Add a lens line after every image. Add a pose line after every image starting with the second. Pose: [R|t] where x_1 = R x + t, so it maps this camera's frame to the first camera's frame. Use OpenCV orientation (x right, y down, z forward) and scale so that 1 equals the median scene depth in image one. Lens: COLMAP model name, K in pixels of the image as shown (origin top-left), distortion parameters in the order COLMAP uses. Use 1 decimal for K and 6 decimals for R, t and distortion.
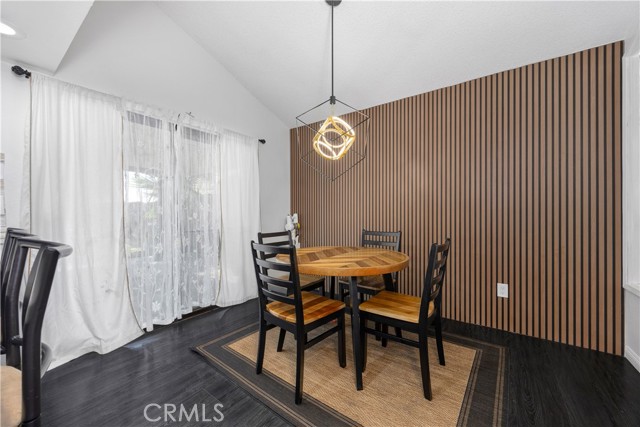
lens RADIAL K [[246.0, 0, 322.8], [0, 246.0, 213.3], [0, 0, 1]] dist [0.001869, 0.000369]
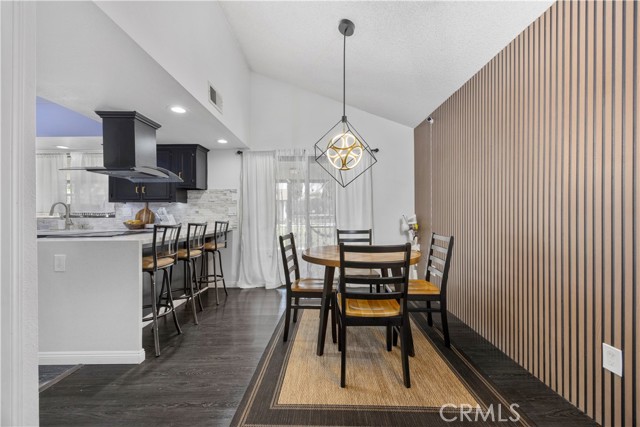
lens RADIAL K [[246.0, 0, 317.6], [0, 246.0, 212.4], [0, 0, 1]] dist [0.001869, 0.000369]
pose [[0.594884, -0.005316, -0.803794, 0.853804], [0.001309, 0.999983, -0.005645, -0.003288], [0.803810, 0.002306, 0.594881, 0.182058]]
